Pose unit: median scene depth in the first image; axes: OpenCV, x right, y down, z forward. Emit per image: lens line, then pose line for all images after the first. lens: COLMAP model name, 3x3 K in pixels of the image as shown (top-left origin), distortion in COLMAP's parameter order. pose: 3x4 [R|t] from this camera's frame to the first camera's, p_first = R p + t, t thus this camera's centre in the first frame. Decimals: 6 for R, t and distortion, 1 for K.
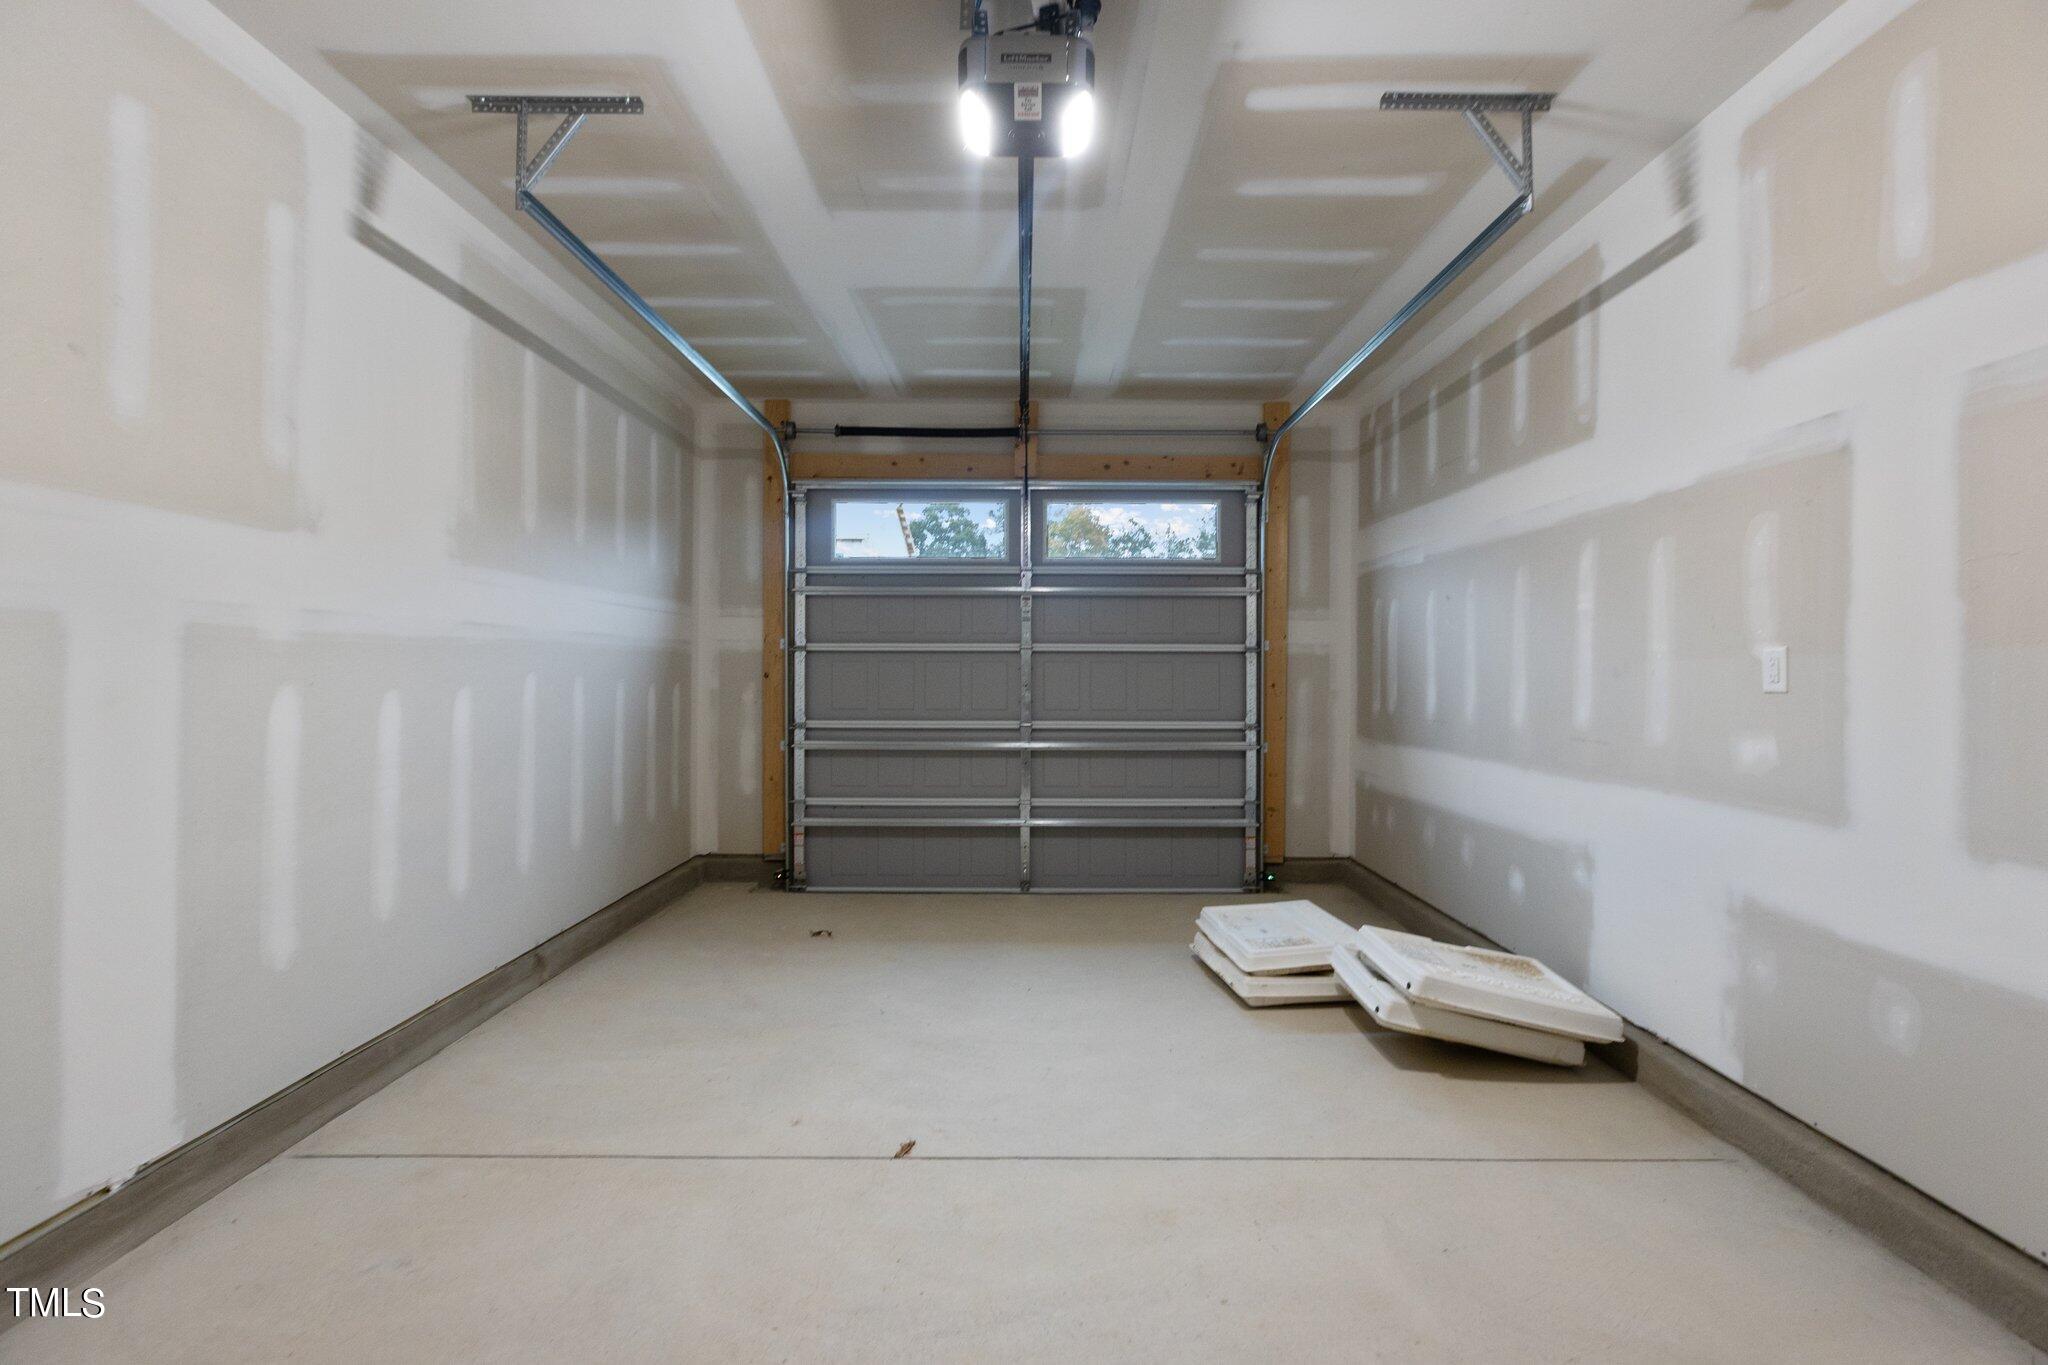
lens RADIAL K [[918.6, 0, 1022.8], [0, 918.6, 672.5], [0, 0, 1]] dist [0.002623, 0.000207]
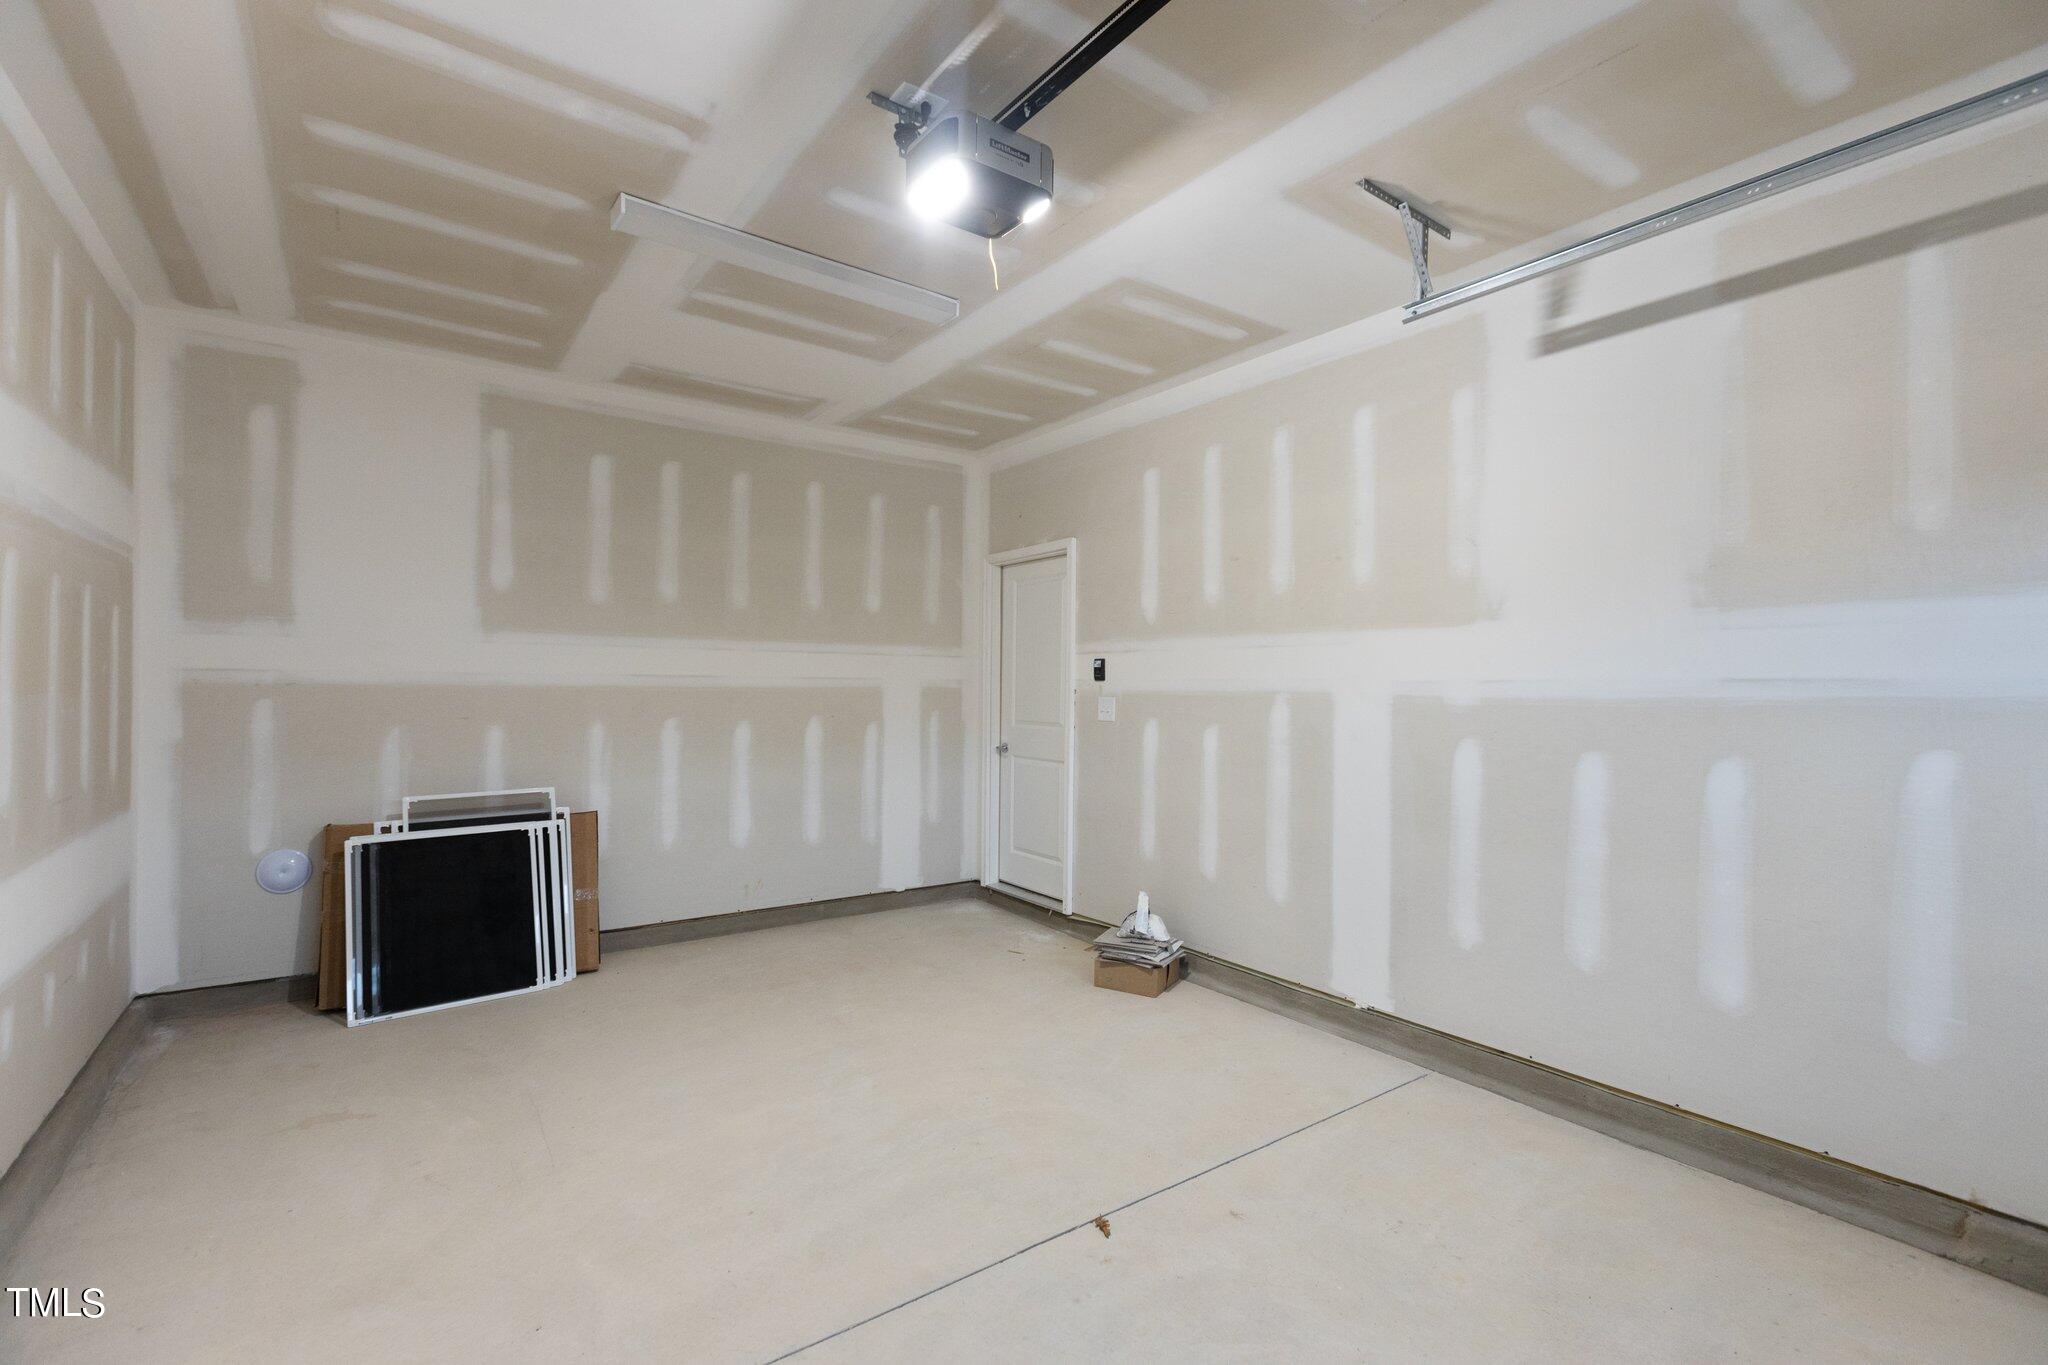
lens RADIAL K [[918.6, 0, 1017.8], [0, 918.6, 690.3], [0, 0, 1]] dist [0.002623, 0.000207]
pose [[-0.804590, -0.014839, -0.593645, 0.508390], [-0.019170, 0.999816, 0.000991, -0.042740], [0.593521, 0.012177, -0.804726, 1.634088]]
